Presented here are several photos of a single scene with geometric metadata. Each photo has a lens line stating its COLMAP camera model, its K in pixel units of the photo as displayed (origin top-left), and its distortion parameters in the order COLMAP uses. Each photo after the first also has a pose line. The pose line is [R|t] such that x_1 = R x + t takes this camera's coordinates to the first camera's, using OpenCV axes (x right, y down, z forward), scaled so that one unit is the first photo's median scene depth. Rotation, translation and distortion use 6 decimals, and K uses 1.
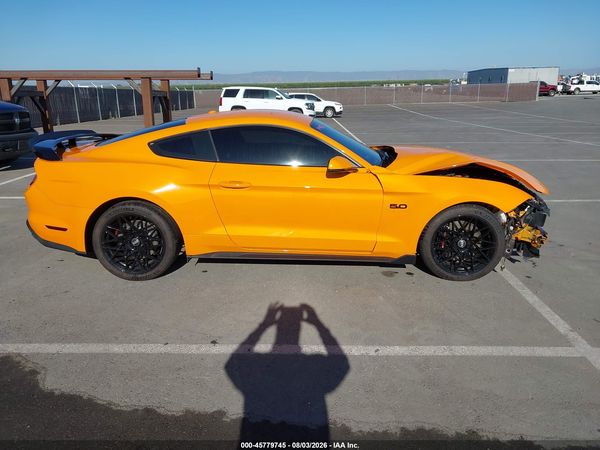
lens RADIAL K [[472.2, 0, 298.0], [0, 472.2, 225.8], [0, 0, 1]] dist [0.036415, -0.048773]
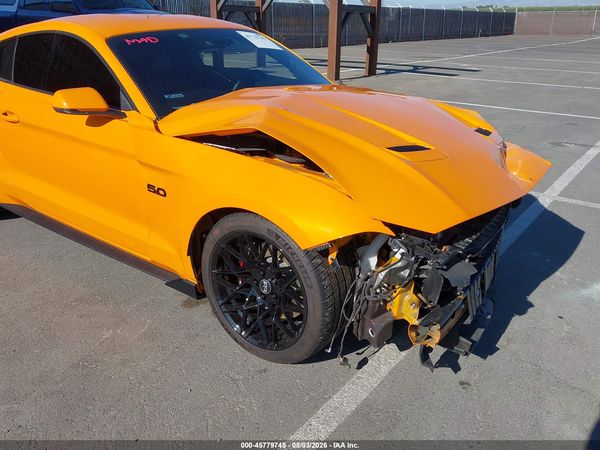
lens RADIAL K [[517.3, 0, 304.7], [0, 517.3, 225.7], [0, 0, 1]] dist [0.002488, 0.005164]
pose [[0.804019, 0.231579, -0.547653, 0.195567], [-0.171393, 0.972209, 0.159481, -0.036043], [0.569366, -0.034362, 0.821366, 0.168506]]
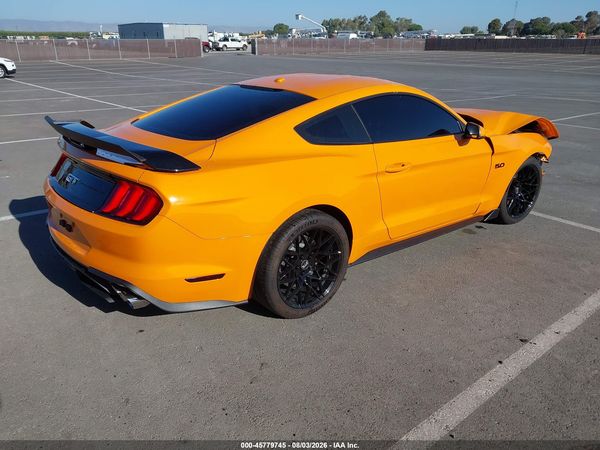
lens RADIAL K [[472.2, 0, 298.8], [0, 472.2, 228.8], [0, 0, 1]] dist [0.036415, -0.048773]
pose [[0.759284, -0.222039, 0.611708, -0.228694], [0.165271, 0.974966, 0.148752, -0.038136], [-0.629423, -0.011847, 0.776973, 0.128138]]
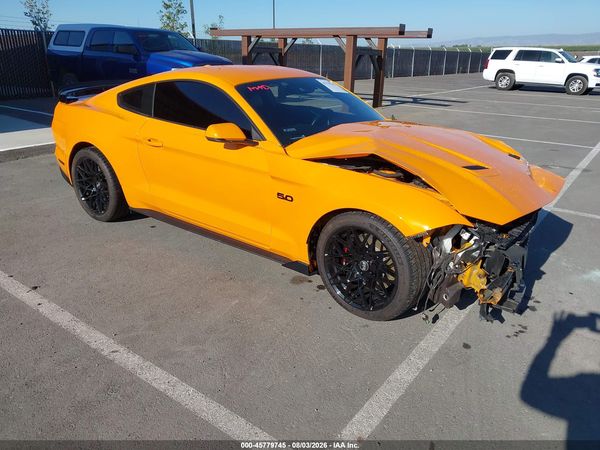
lens RADIAL K [[472.2, 0, 299.2], [0, 472.2, 220.2], [0, 0, 1]] dist [0.036415, -0.048773]
pose [[0.809549, 0.214346, -0.546522, 0.186732], [-0.179127, 0.976754, 0.117748, -0.028084], [0.559057, 0.002574, 0.829125, 0.104171]]
